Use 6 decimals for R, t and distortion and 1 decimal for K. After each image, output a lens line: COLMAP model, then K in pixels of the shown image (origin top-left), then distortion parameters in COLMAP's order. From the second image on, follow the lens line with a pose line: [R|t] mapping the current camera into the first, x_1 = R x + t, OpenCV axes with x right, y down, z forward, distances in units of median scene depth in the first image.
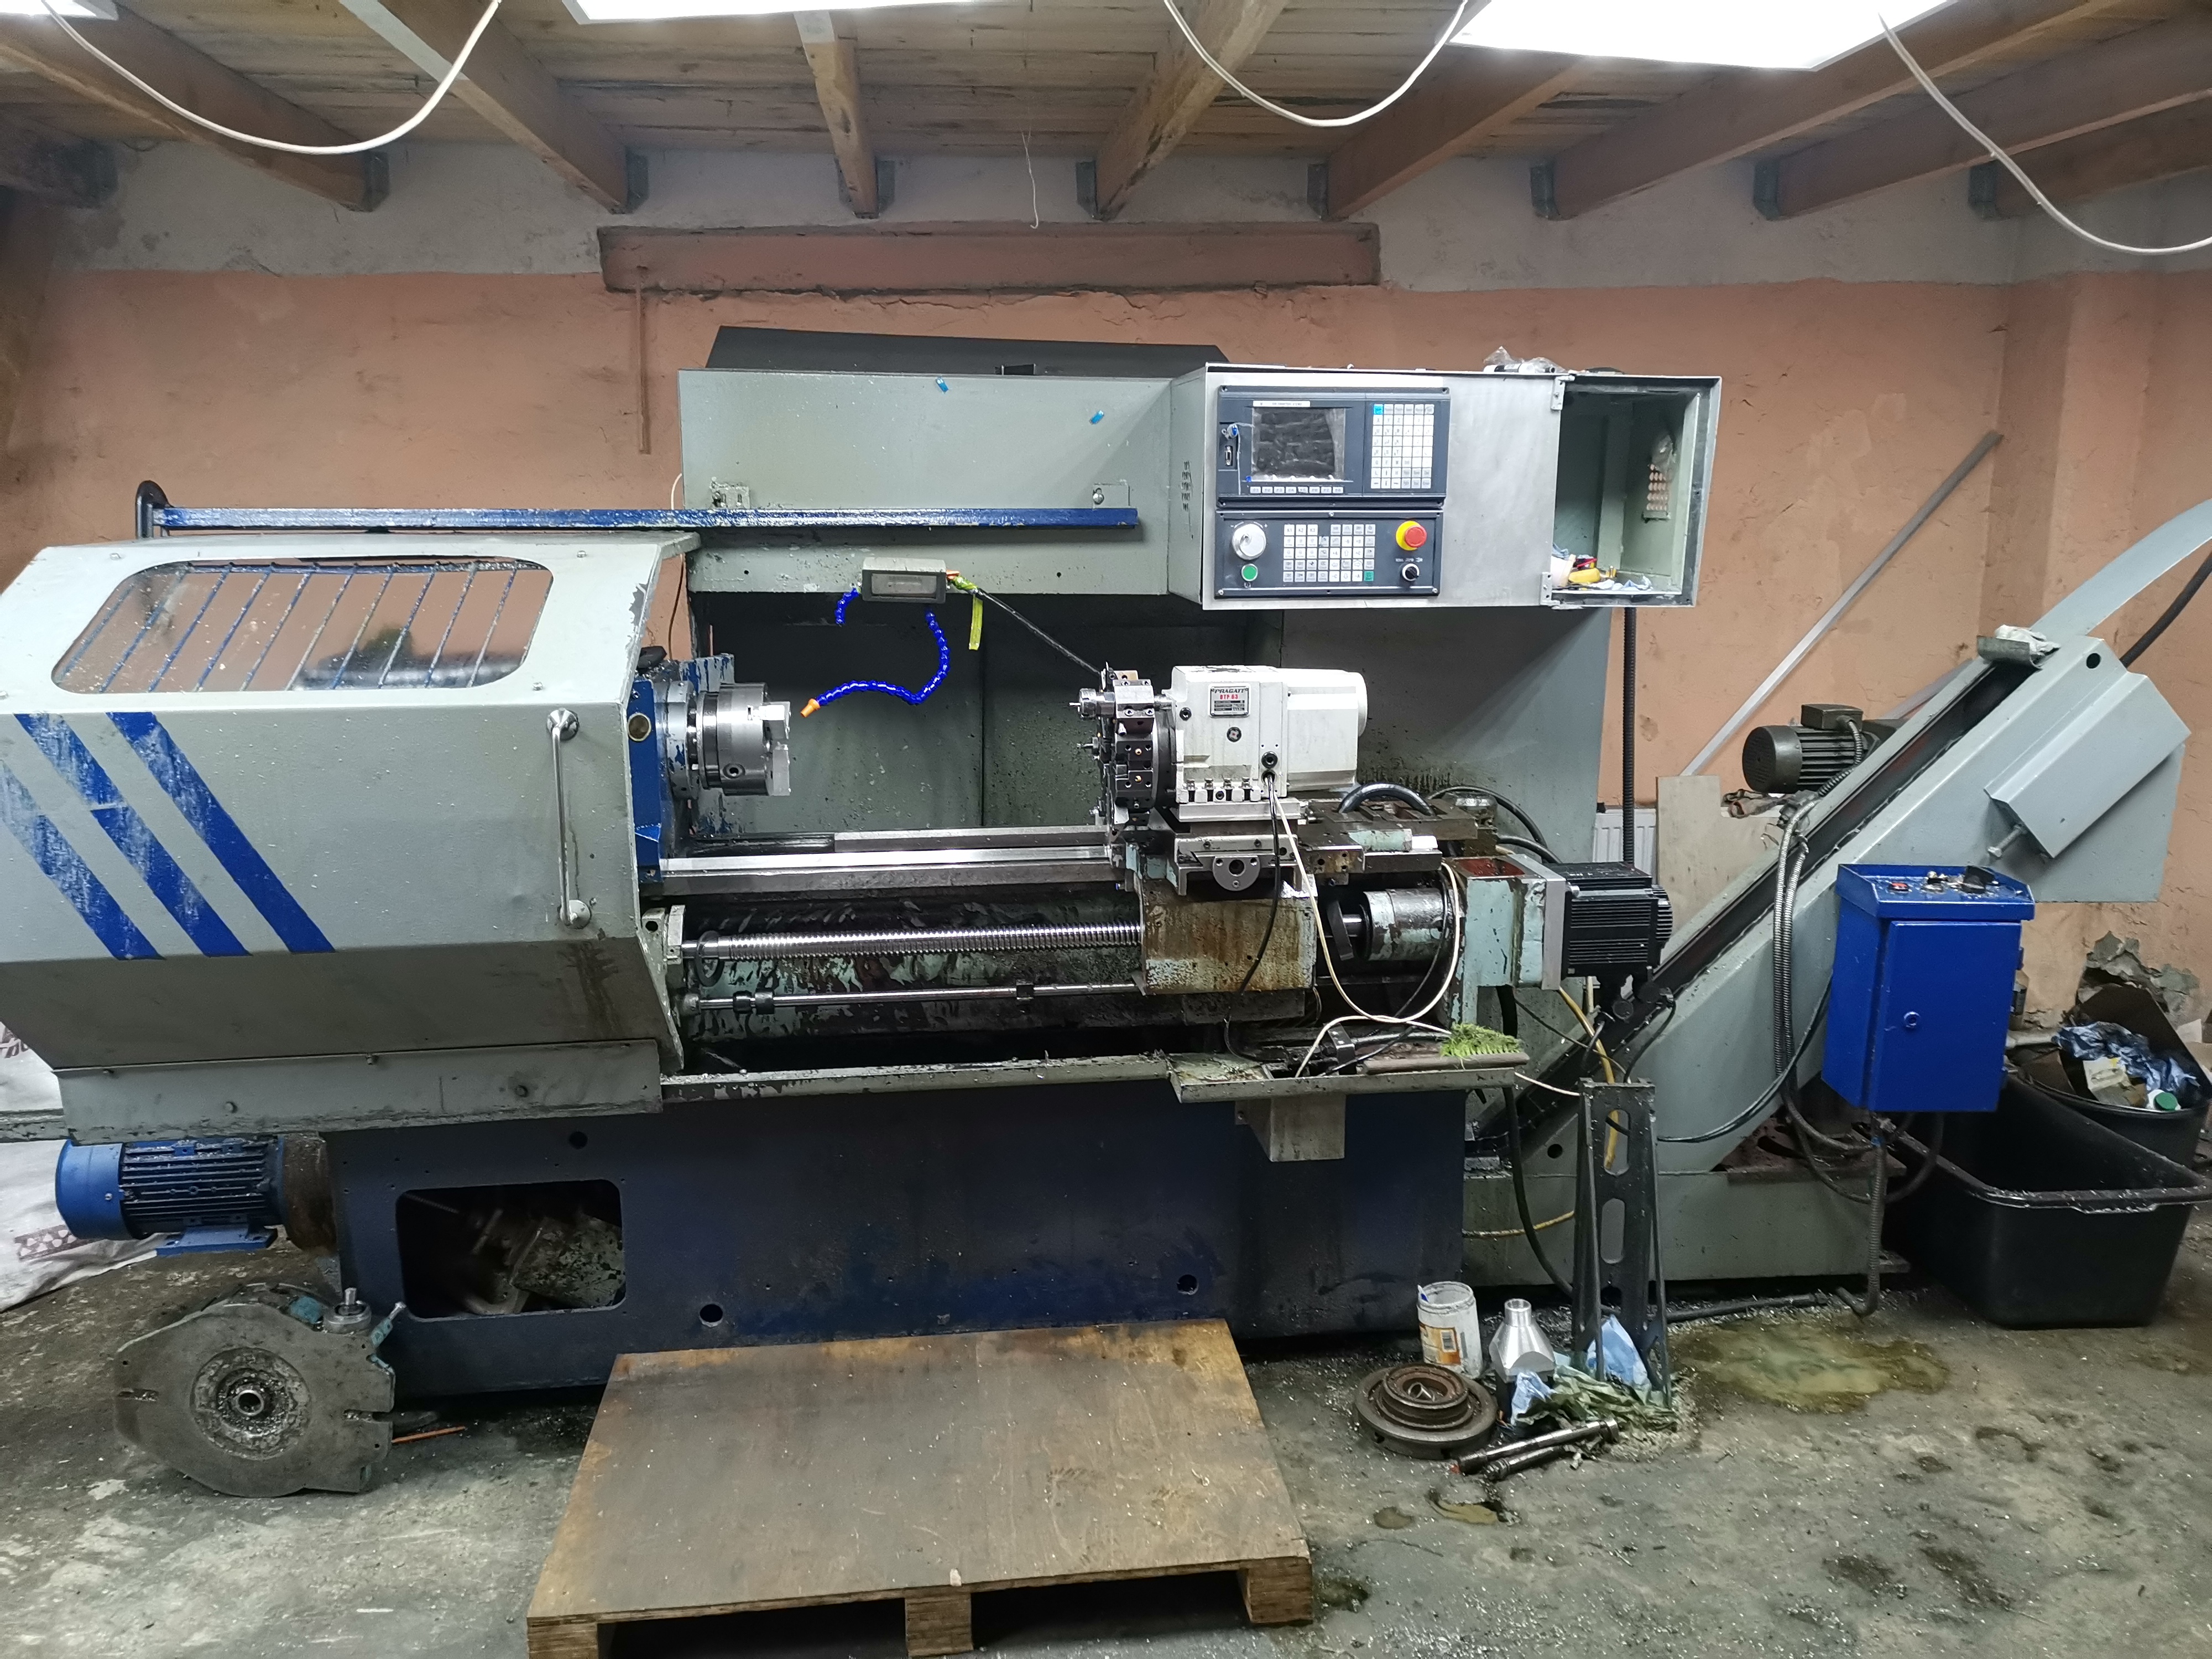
lens RADIAL K [[1656.4, 0, 1106.9], [0, 1656.4, 821.4], [0, 0, 1]] dist [0.035770, -0.012378]
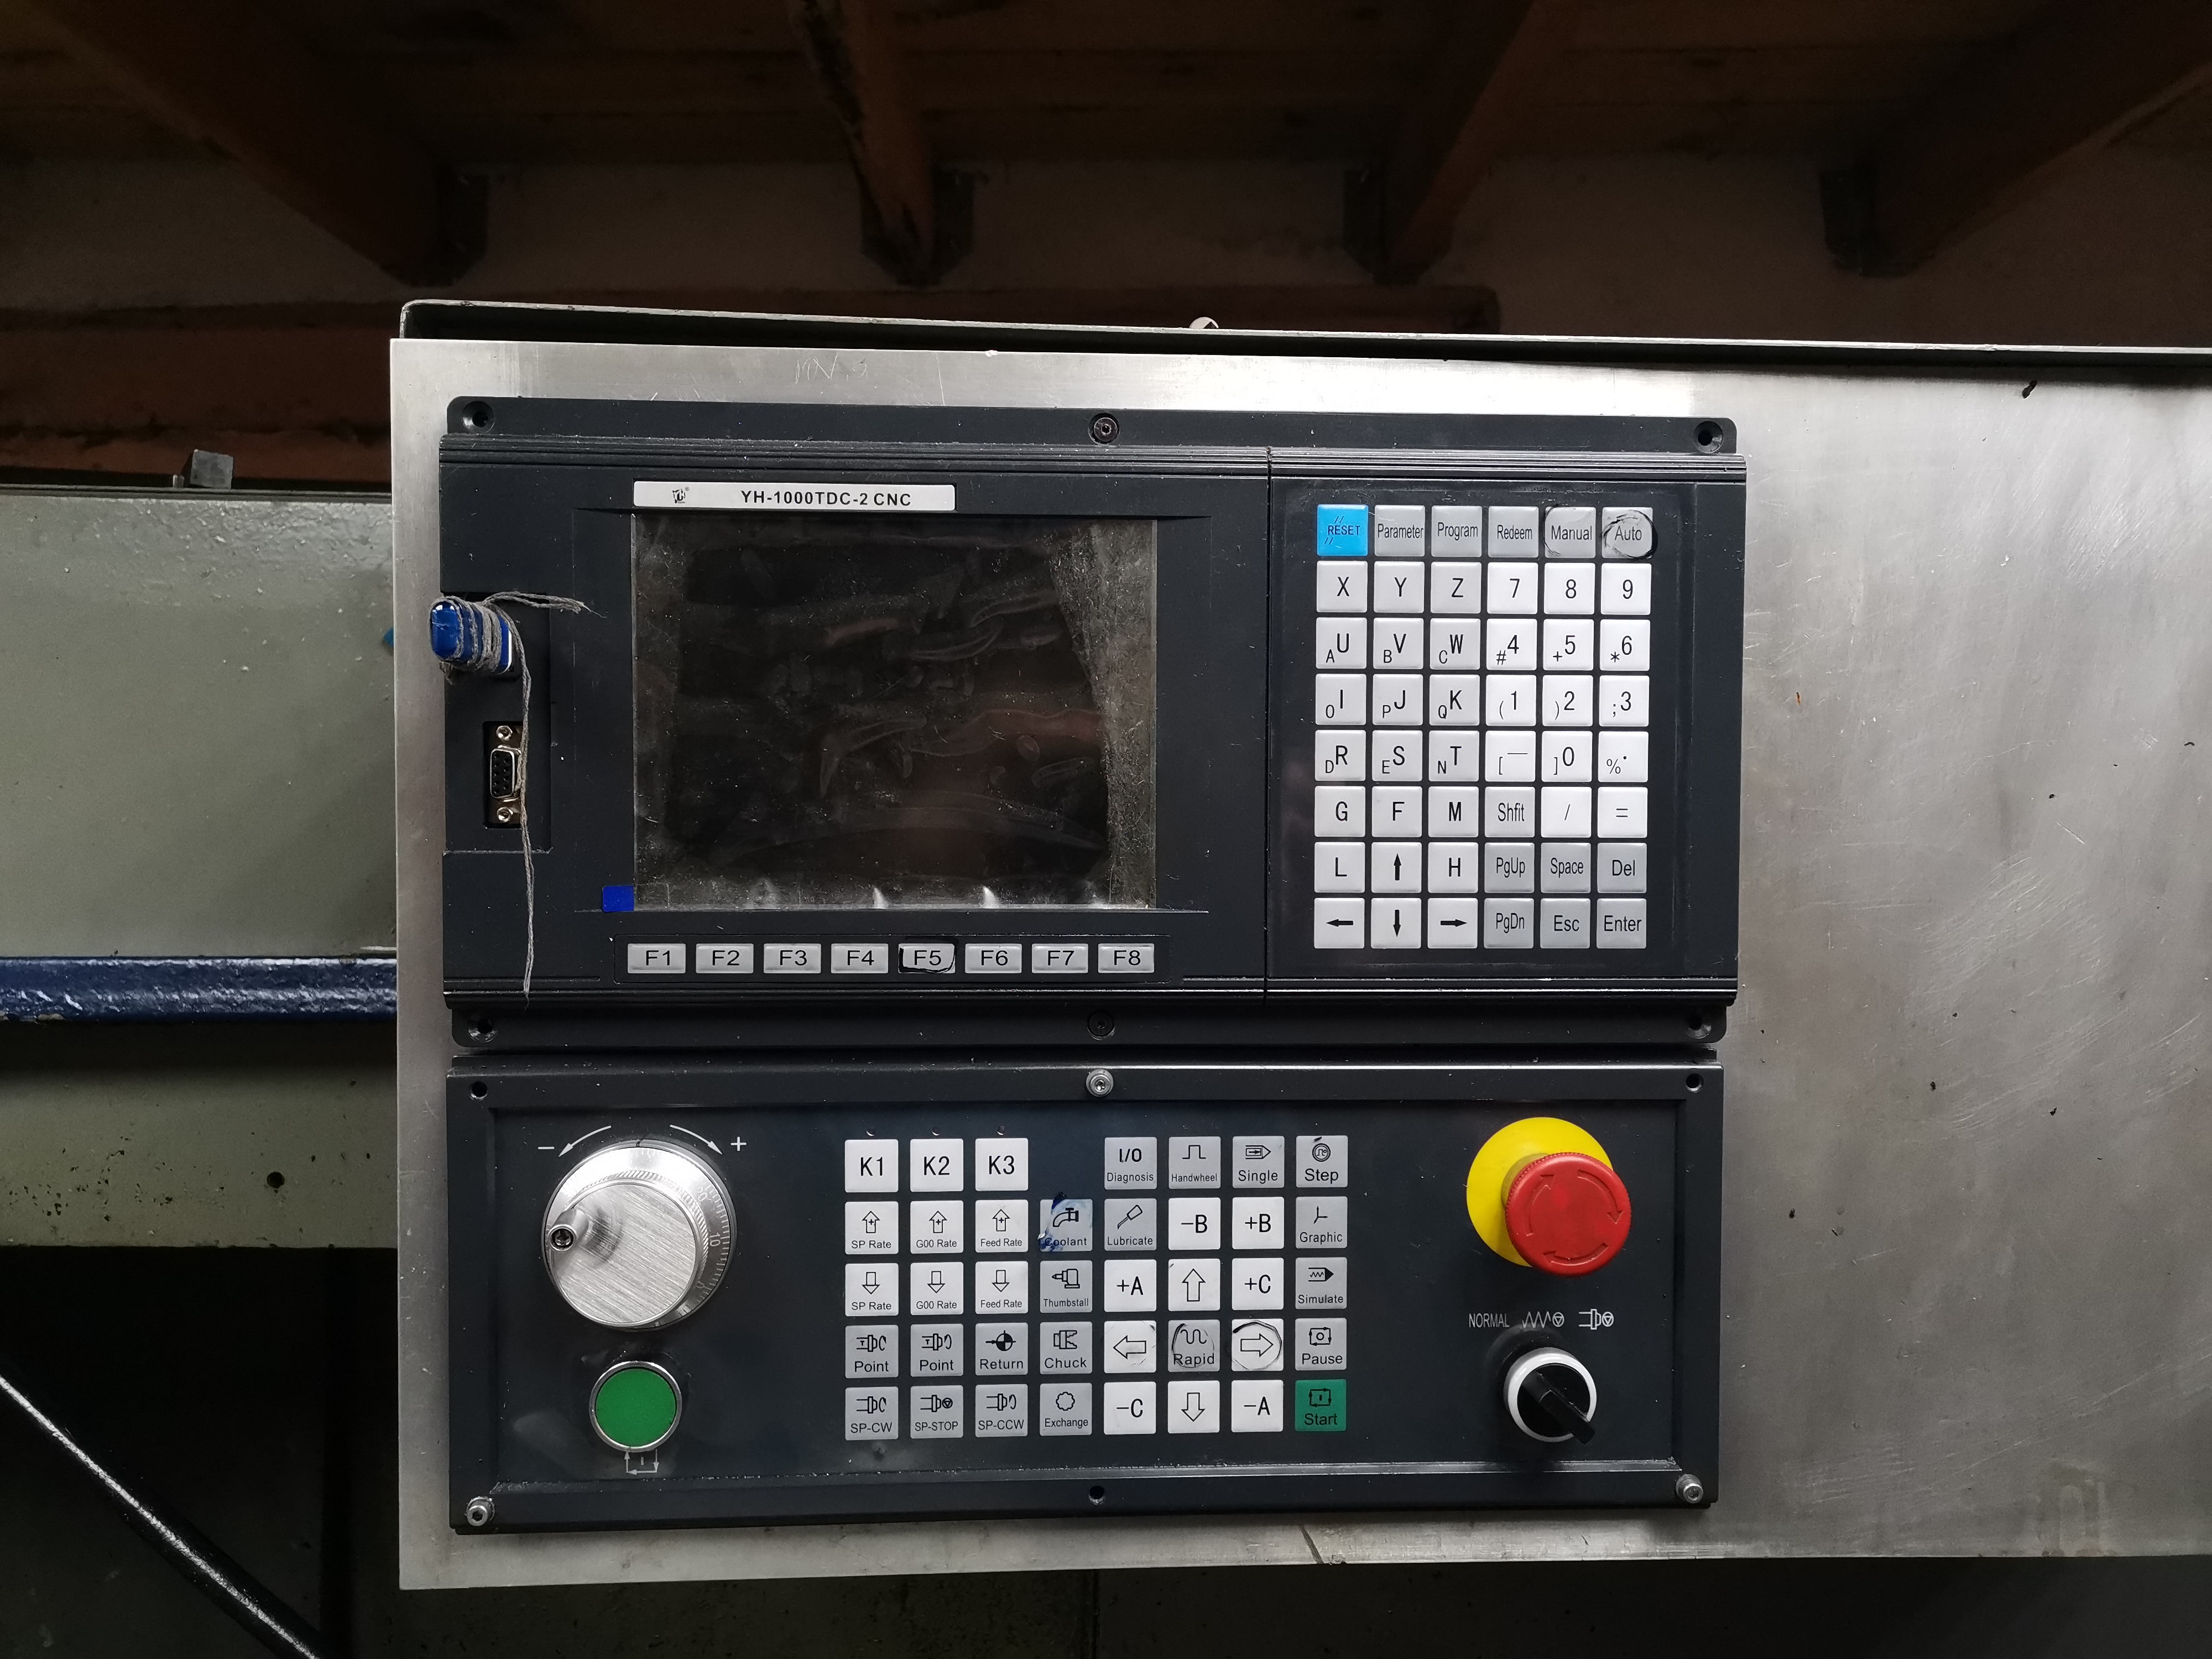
lens RADIAL K [[1684.8, 0, 1106.0], [0, 1684.8, 829.5], [0, 0, 1]] dist [0.022886, -0.003928]
pose [[0.994613, 0.005959, -0.103487, 0.155740], [-0.023426, 0.985441, -0.168397, -0.182134], [0.100976, 0.169914, 0.980272, 0.814628]]
